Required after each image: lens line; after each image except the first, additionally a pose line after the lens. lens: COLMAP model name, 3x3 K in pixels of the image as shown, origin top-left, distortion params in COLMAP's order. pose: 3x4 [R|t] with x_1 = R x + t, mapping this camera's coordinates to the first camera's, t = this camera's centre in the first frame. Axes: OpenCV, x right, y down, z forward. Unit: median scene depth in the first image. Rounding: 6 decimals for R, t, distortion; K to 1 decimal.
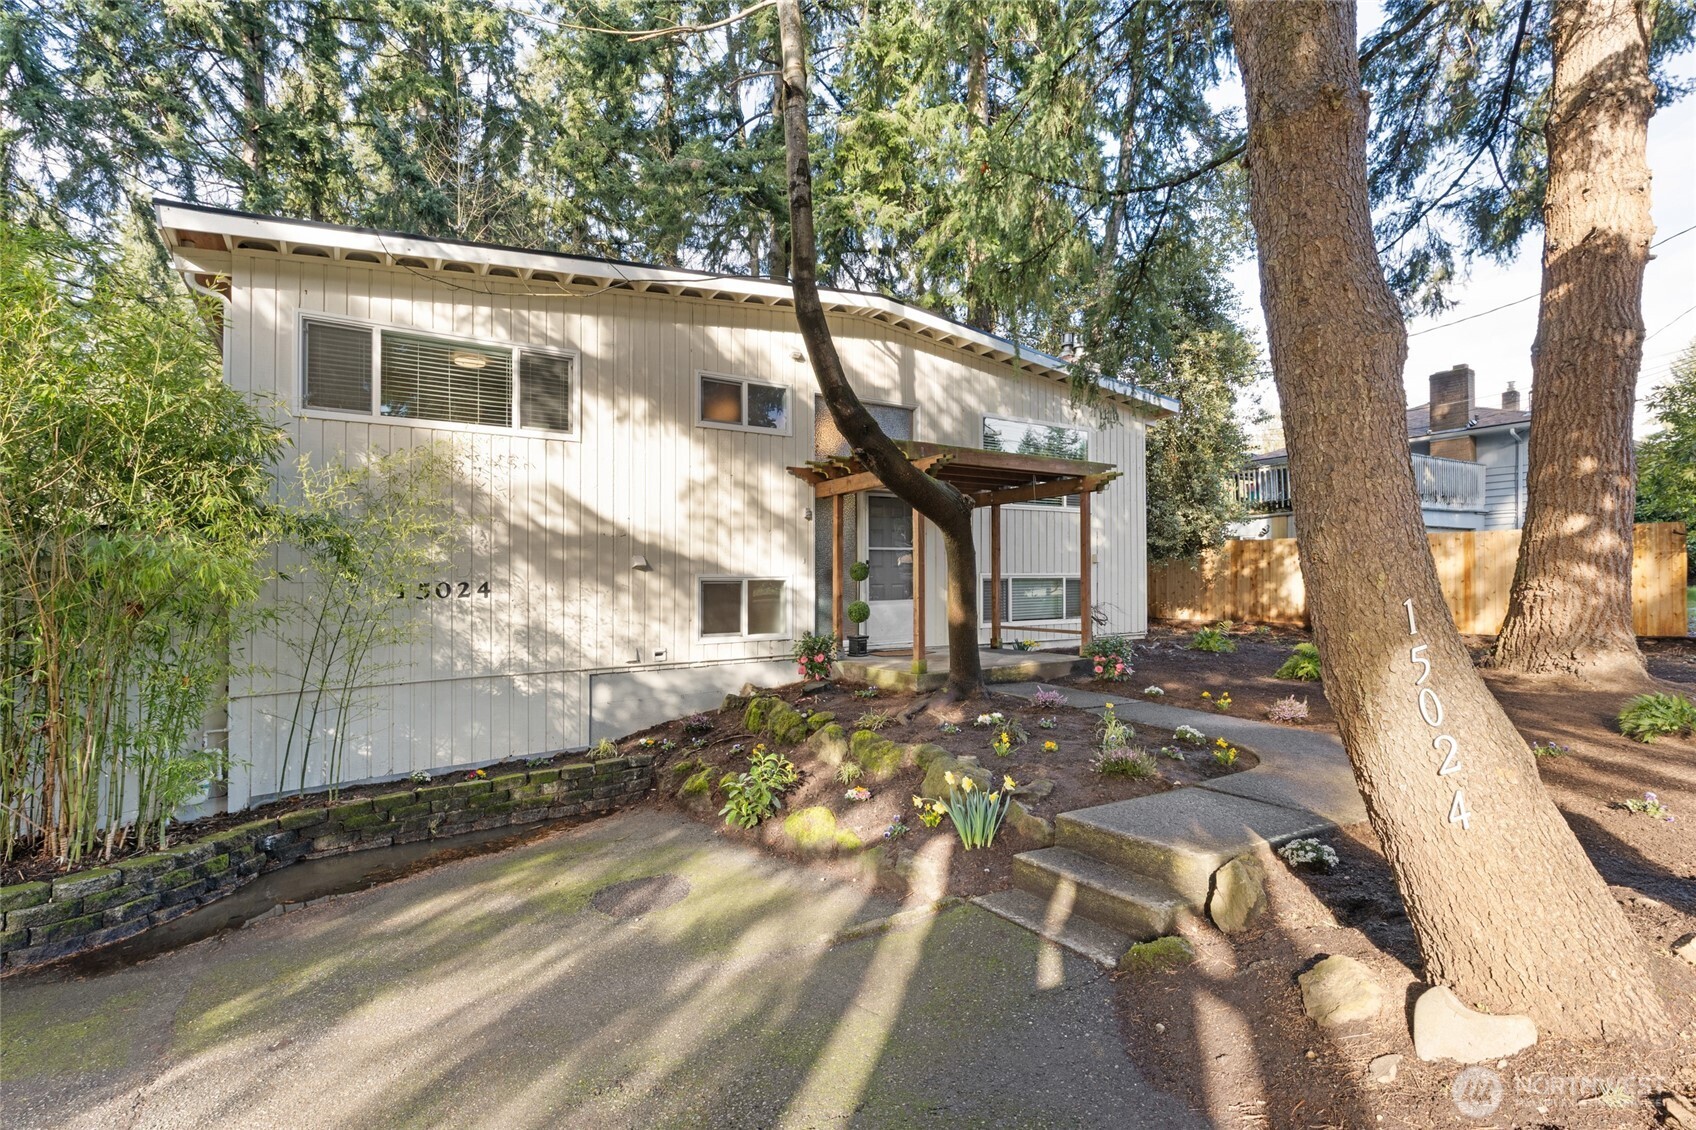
lens RADIAL K [[773.7, 0, 848.0], [0, 773.7, 565.0], [0, 0, 1]] dist [-0.000728, -0.000342]
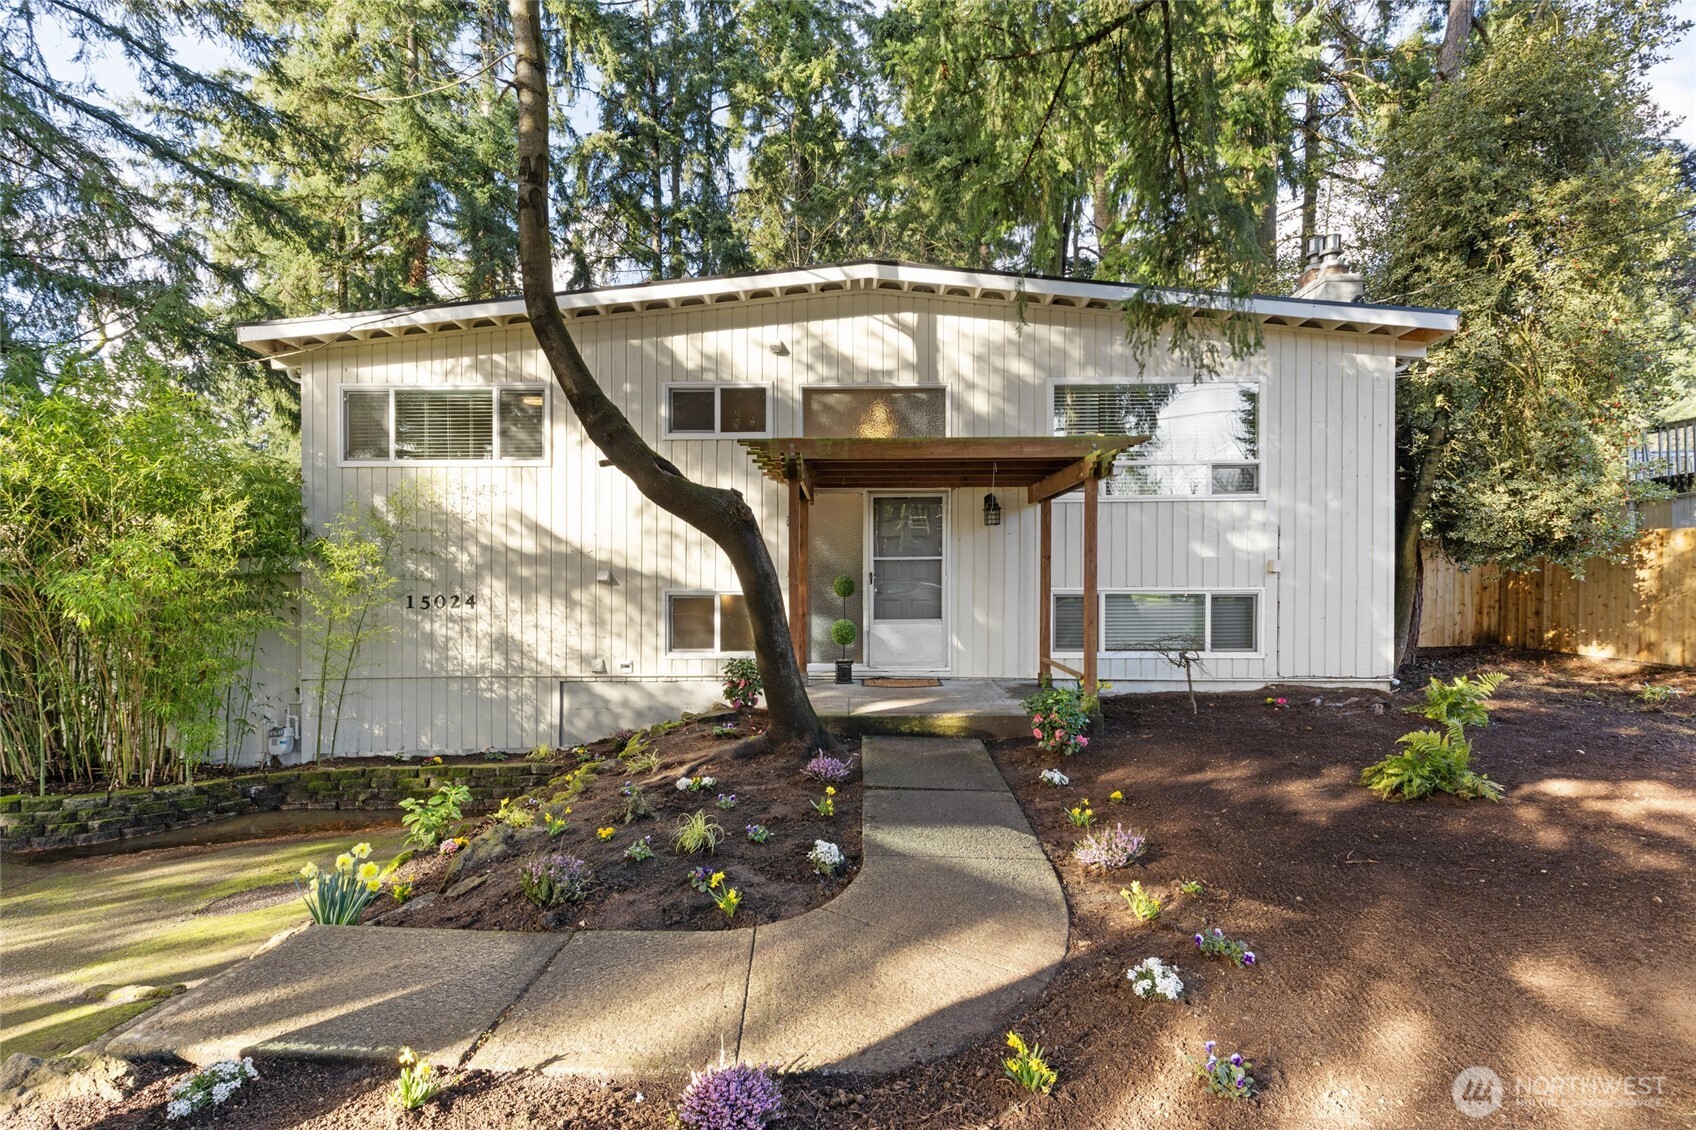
lens RADIAL K [[784.2, 0, 848.0], [0, 784.2, 565.0], [0, 0, 1]] dist [0.000898, 0.000285]
pose [[0.820457, 0.007282, -0.571662, 0.638827], [0.005704, 0.999765, 0.020921, -0.043138], [0.571680, -0.020426, 0.820223, 0.343187]]
